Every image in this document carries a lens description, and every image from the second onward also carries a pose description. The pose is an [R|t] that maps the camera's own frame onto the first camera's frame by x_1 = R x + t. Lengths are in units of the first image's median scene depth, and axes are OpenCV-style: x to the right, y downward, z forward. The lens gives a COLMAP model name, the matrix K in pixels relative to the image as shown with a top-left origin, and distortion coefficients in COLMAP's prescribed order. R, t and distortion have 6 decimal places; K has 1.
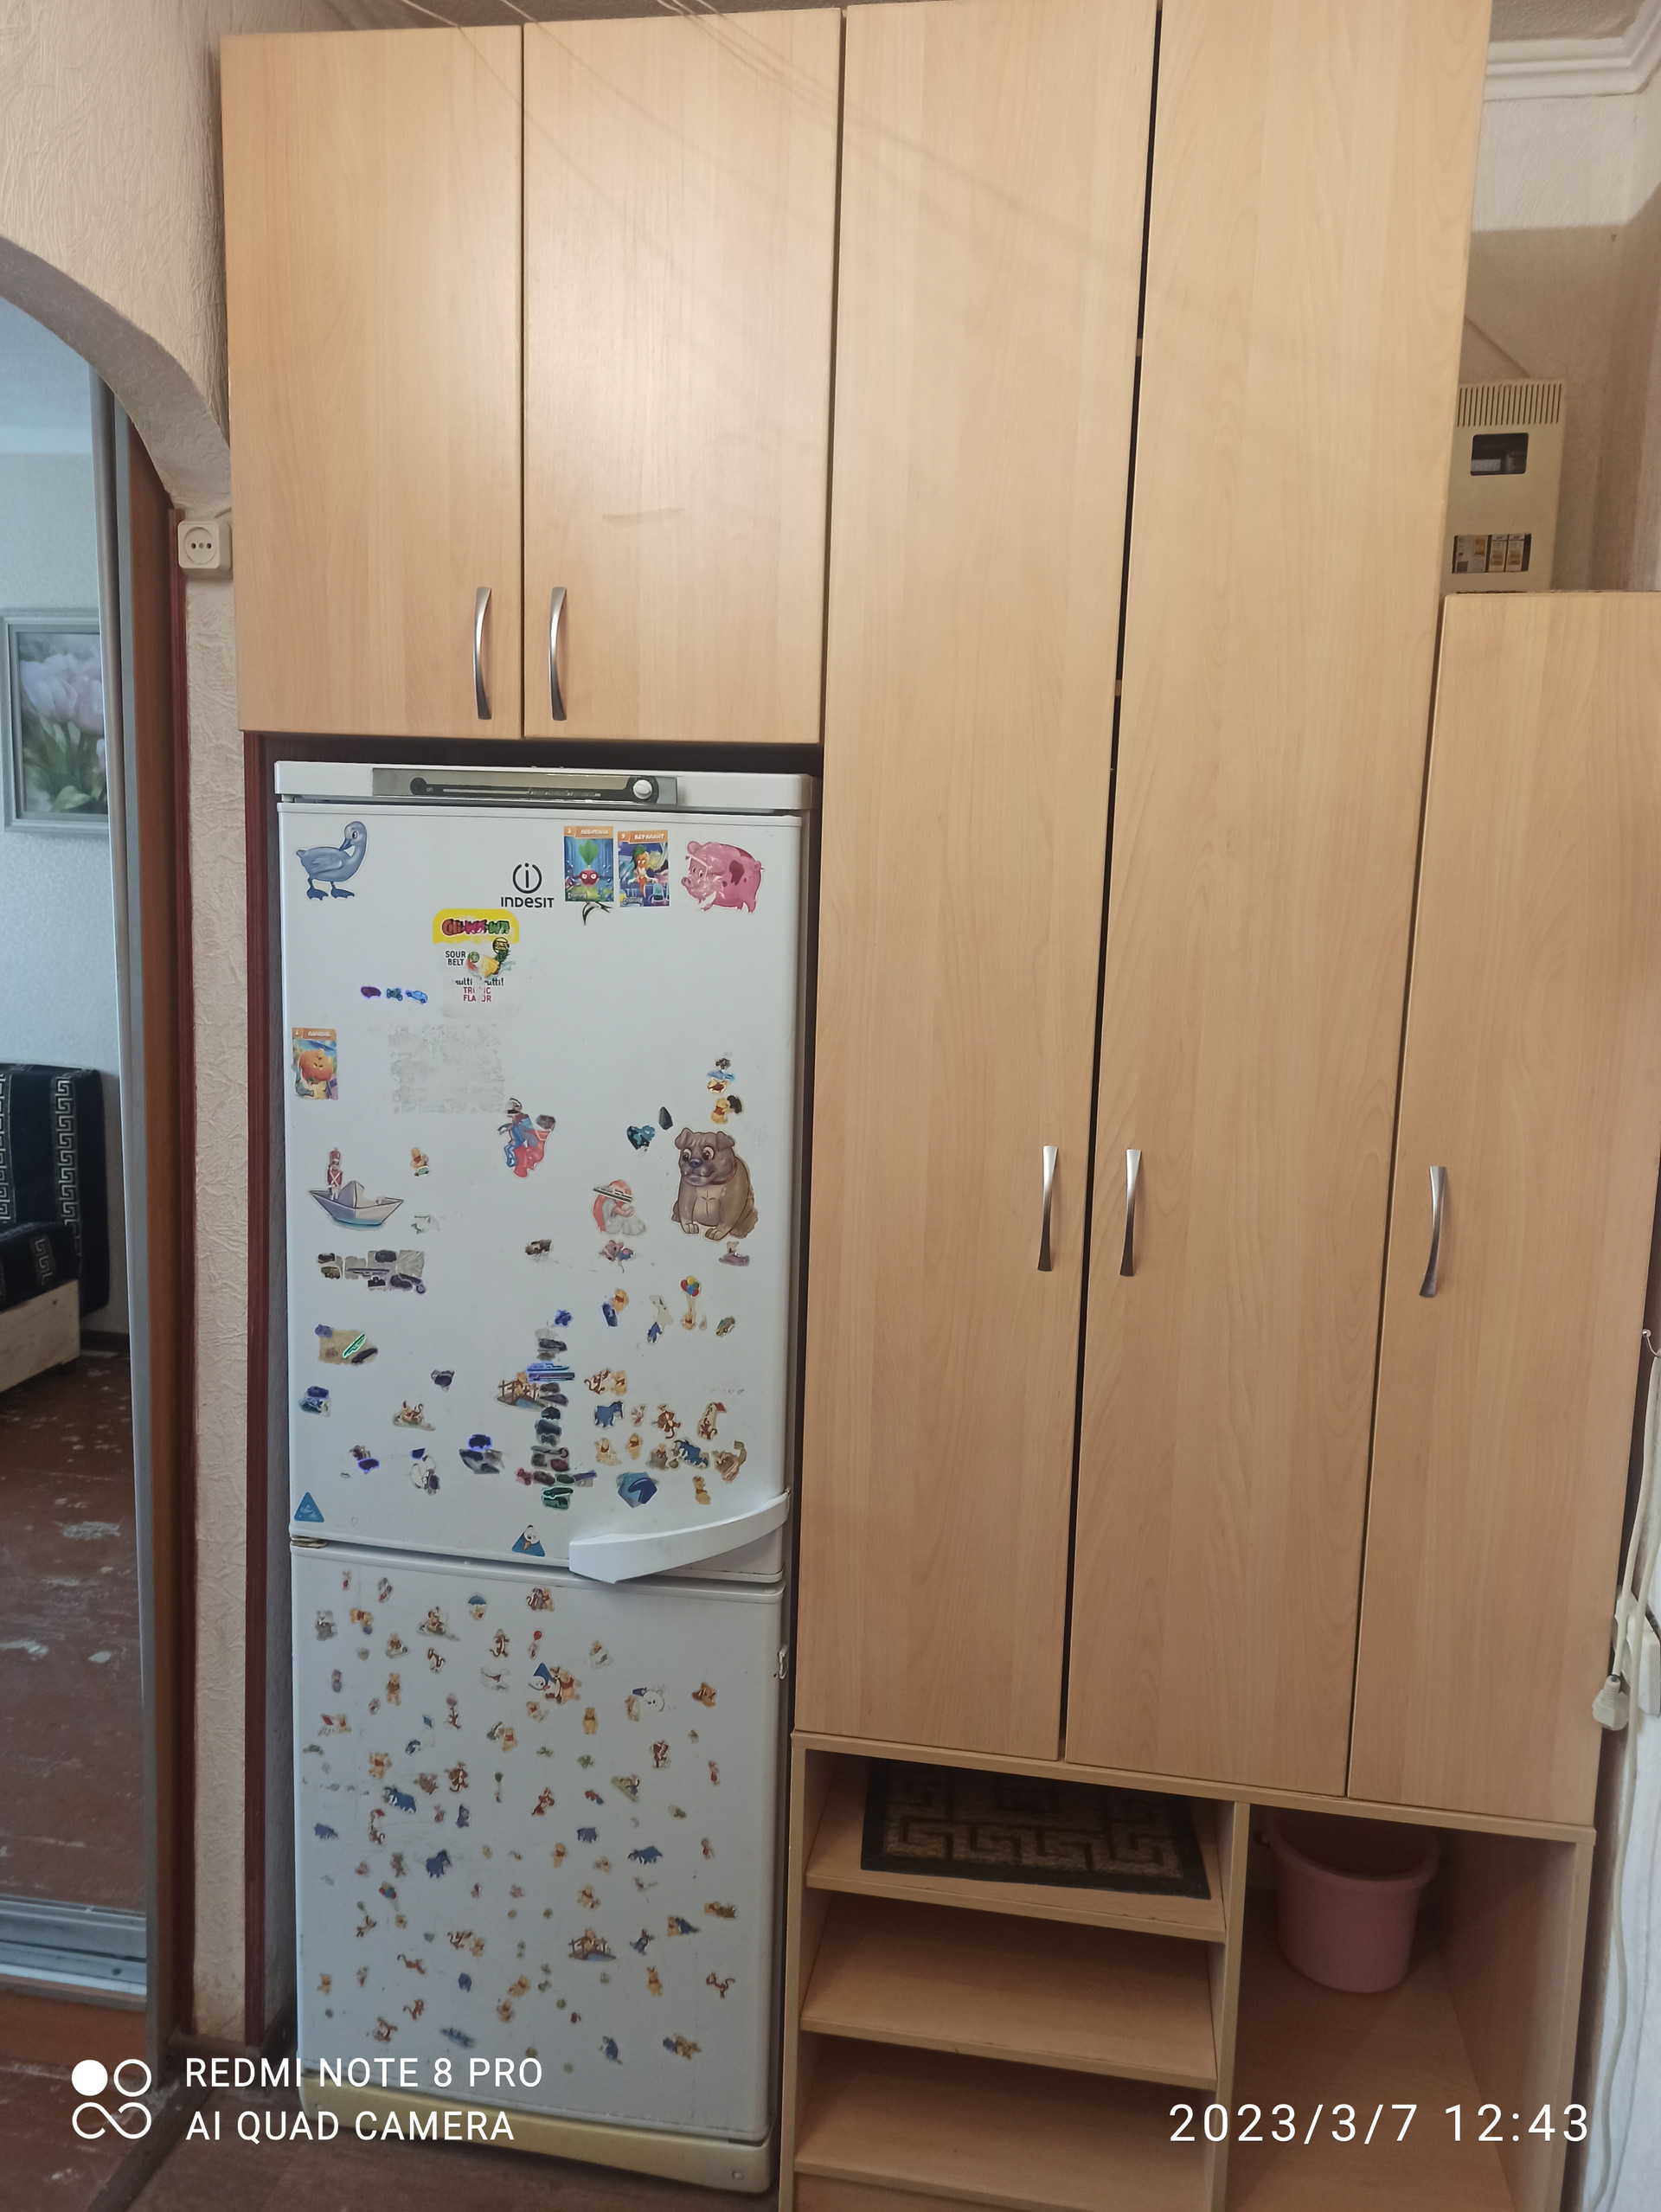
lens RADIAL K [[1633.7, 0, 861.8], [0, 1633.7, 1071.5], [0, 0, 1]] dist [0.047748, -0.014261]
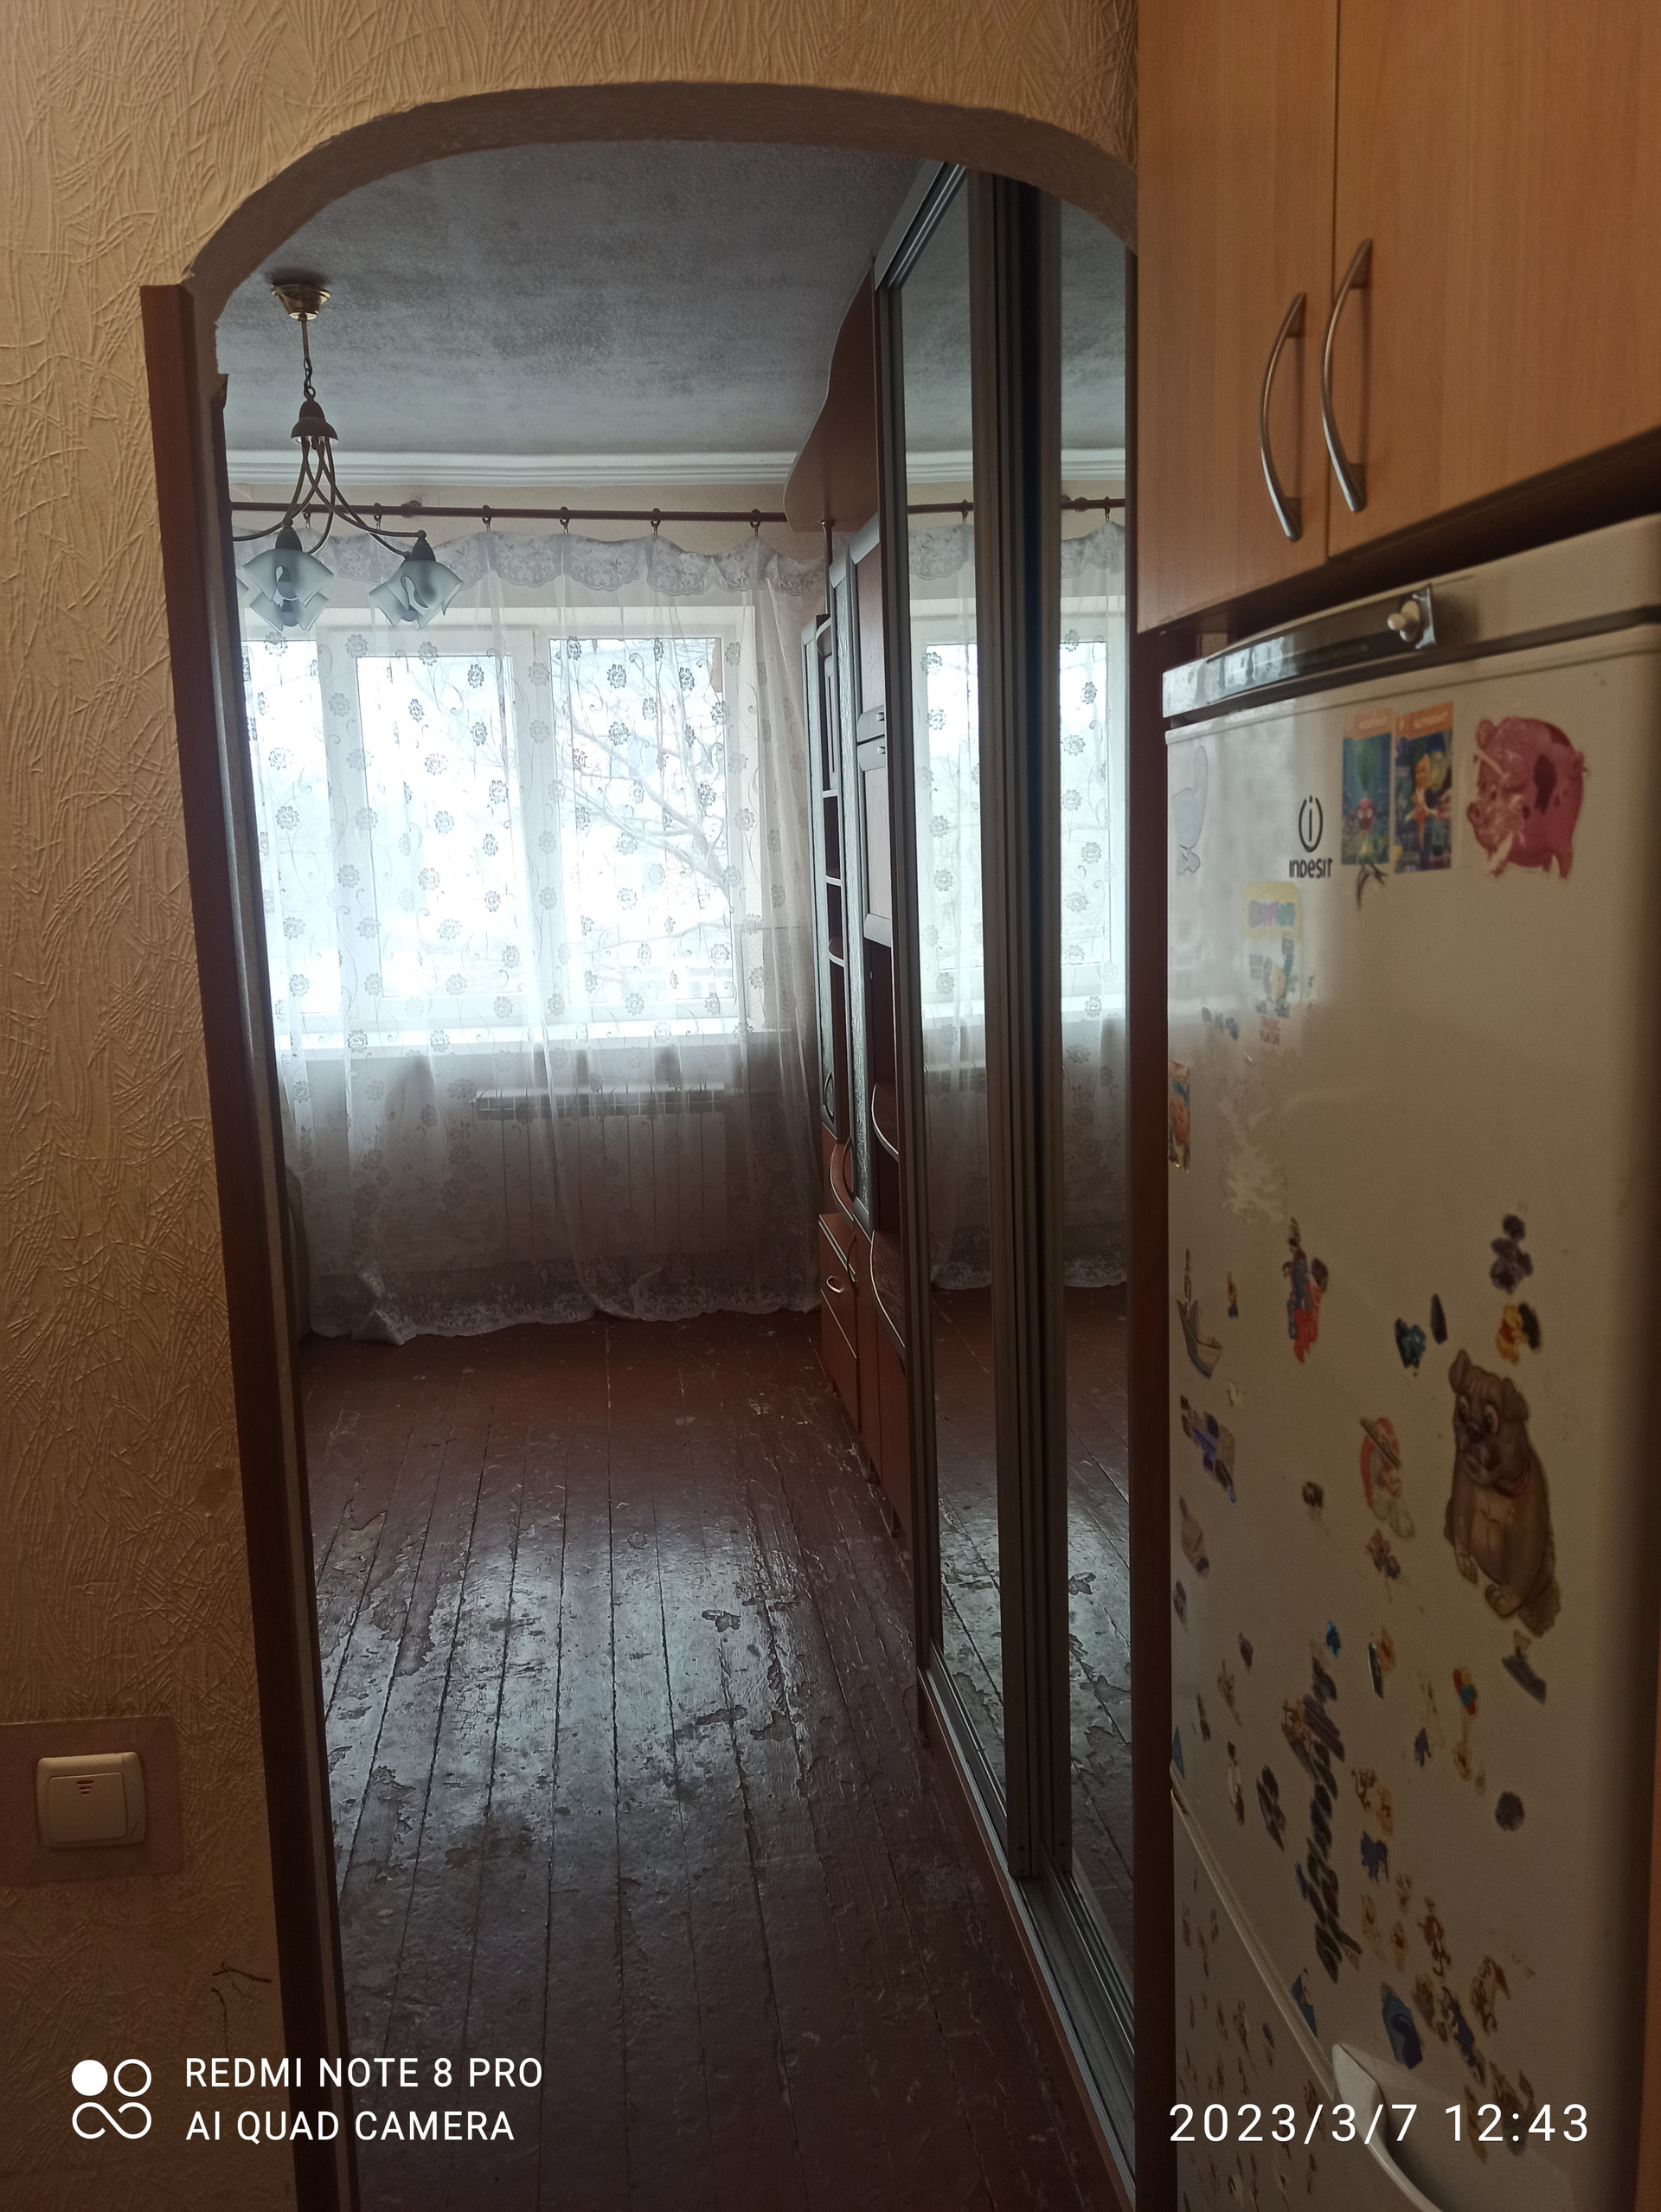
lens RADIAL K [[1633.7, 0, 848.0], [0, 1633.7, 1094.9], [0, 0, 1]] dist [0.047748, -0.014261]
pose [[0.306617, 0.104918, -0.946033, 0.267125], [-0.065099, 0.993891, 0.089126, -0.066491], [0.949604, 0.034258, 0.311574, 0.680375]]
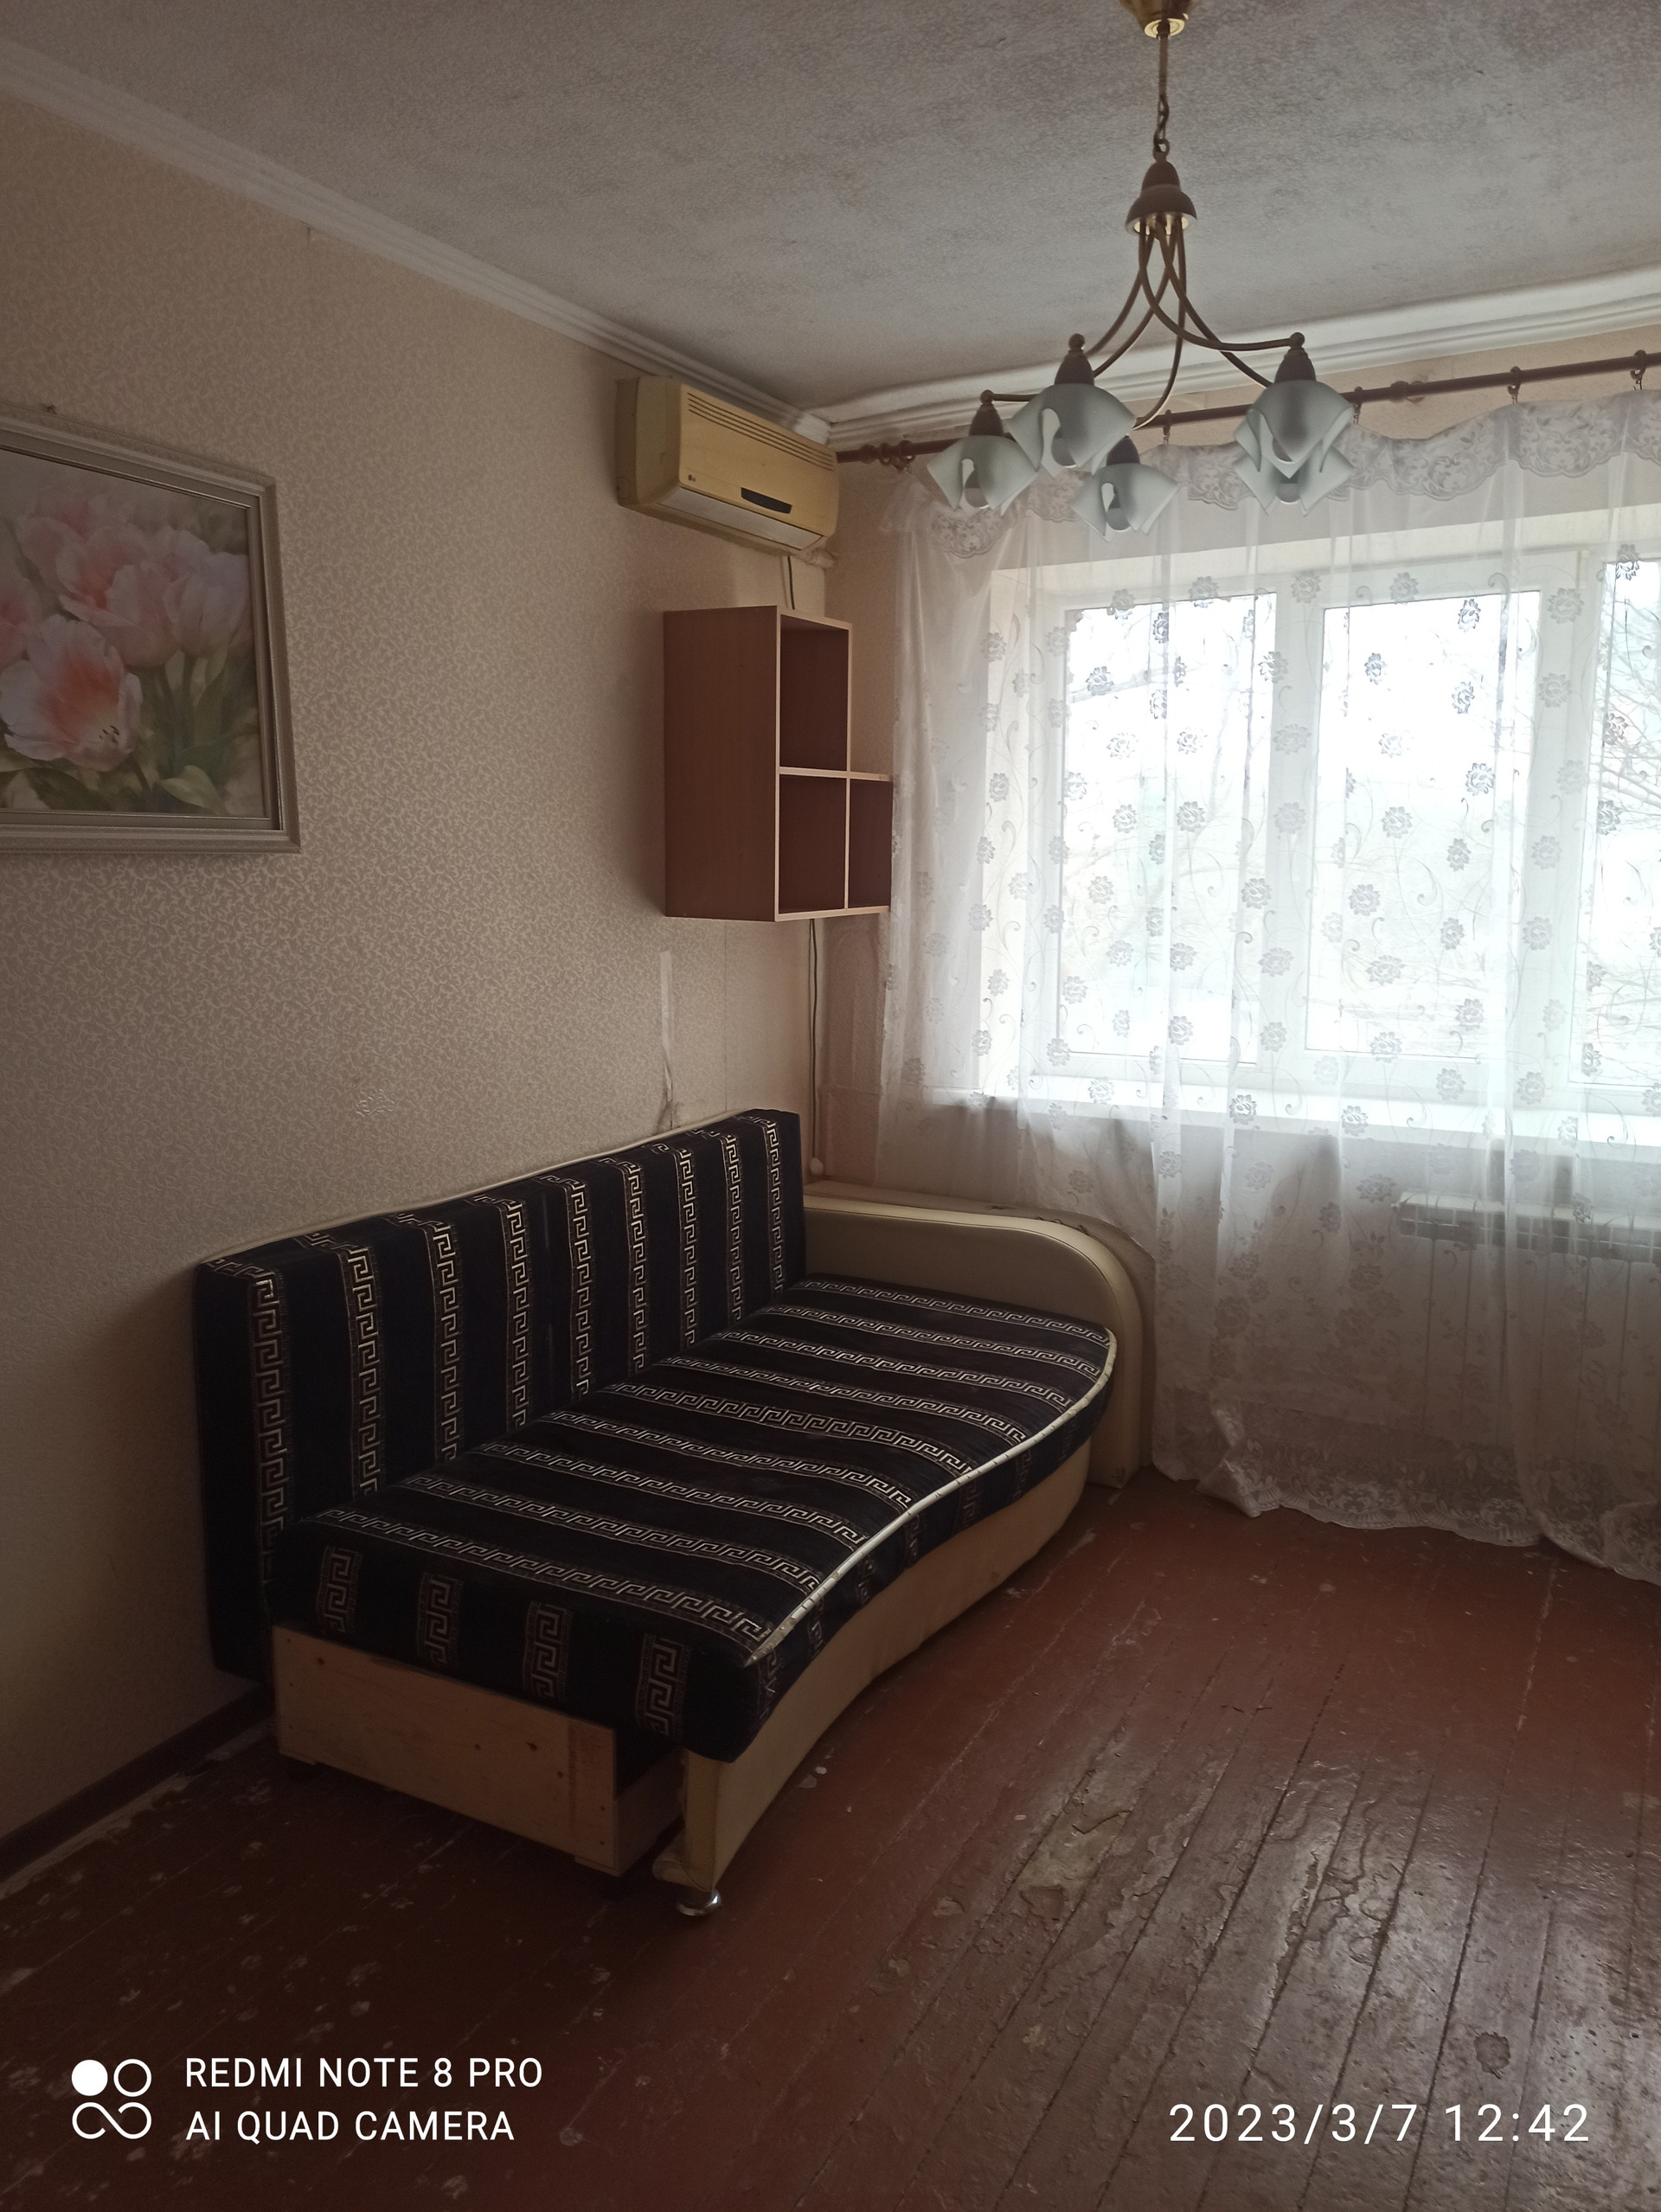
lens RADIAL K [[1633.7, 0, 826.4], [0, 1633.7, 1083.1], [0, 0, 1]] dist [0.047748, -0.014261]
pose [[-0.329165, 0.090860, -0.939891, -0.405728], [-0.113877, 0.984276, 0.135032, -0.106917], [0.937380, 0.151480, -0.313643, 0.887954]]
